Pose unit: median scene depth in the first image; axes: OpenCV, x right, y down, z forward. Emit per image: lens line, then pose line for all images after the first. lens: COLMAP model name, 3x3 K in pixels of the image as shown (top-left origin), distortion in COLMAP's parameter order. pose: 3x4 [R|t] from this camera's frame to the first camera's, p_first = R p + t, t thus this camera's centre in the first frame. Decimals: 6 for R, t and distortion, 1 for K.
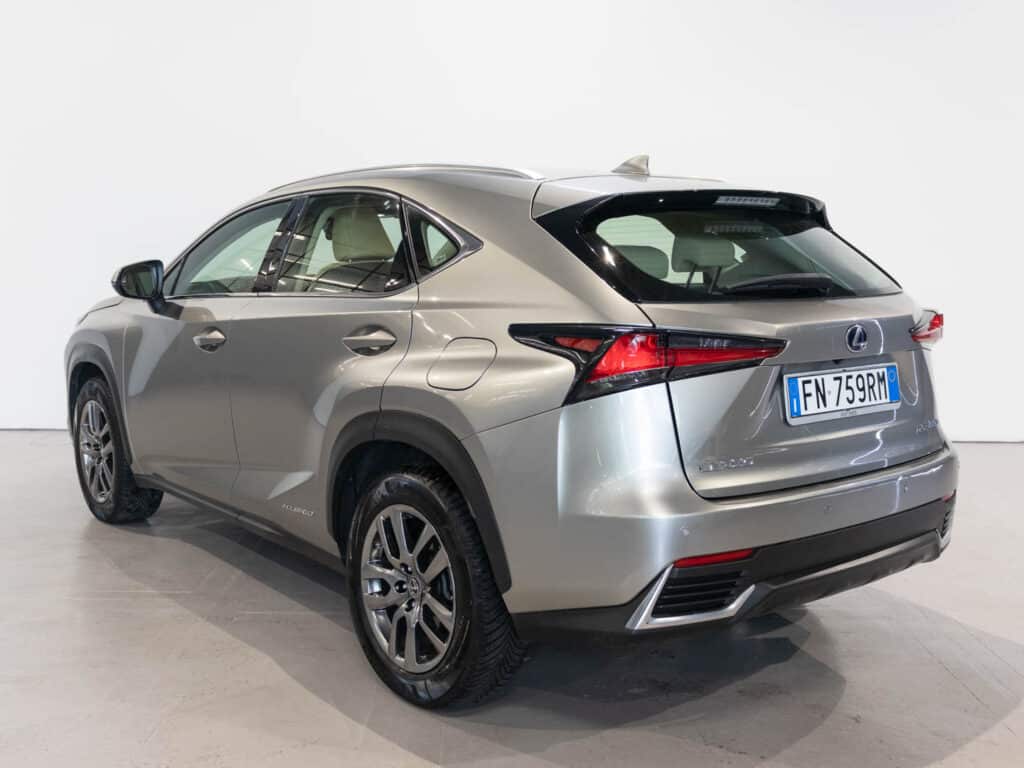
lens RADIAL K [[1015.3, 0, 512.7], [0, 1015.3, 382.6], [0, 0, 1]] dist [-0.001285, 0.000000]
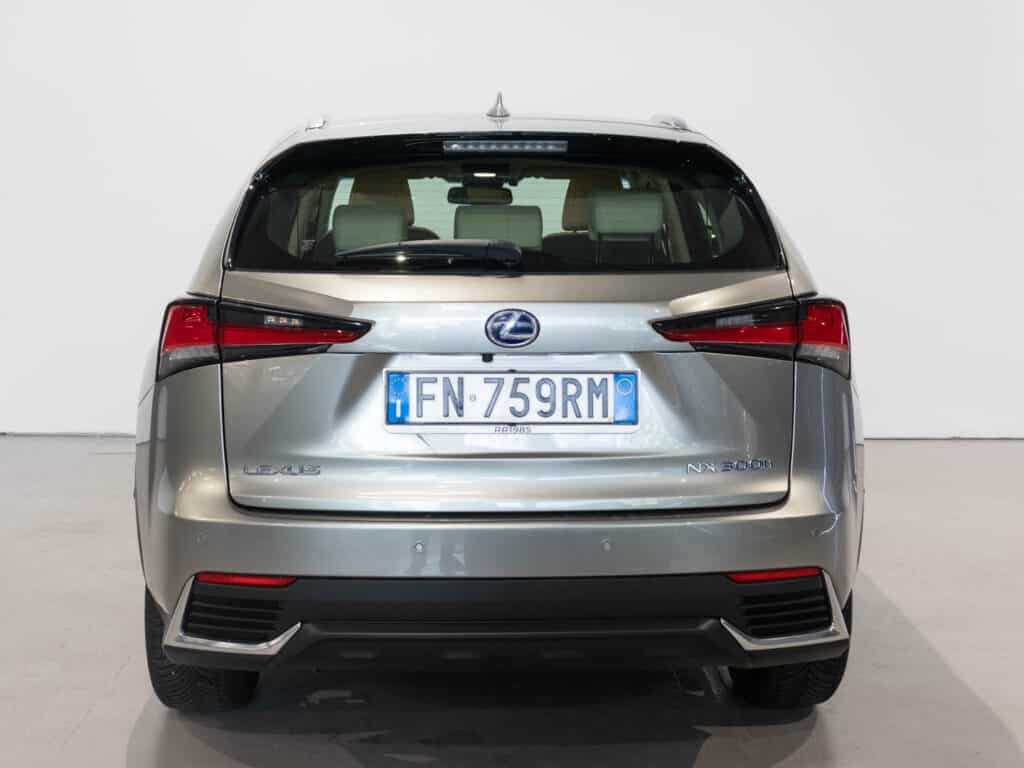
lens RADIAL K [[1155.3, 0, 512.0], [0, 1155.3, 386.1], [0, 0, 1]] dist [0.024054, 0.000000]
pose [[0.822694, 0.082180, -0.562513, 0.799401], [-0.077271, 0.996478, 0.032567, -0.028333], [0.563208, 0.016673, 0.826147, 0.303269]]
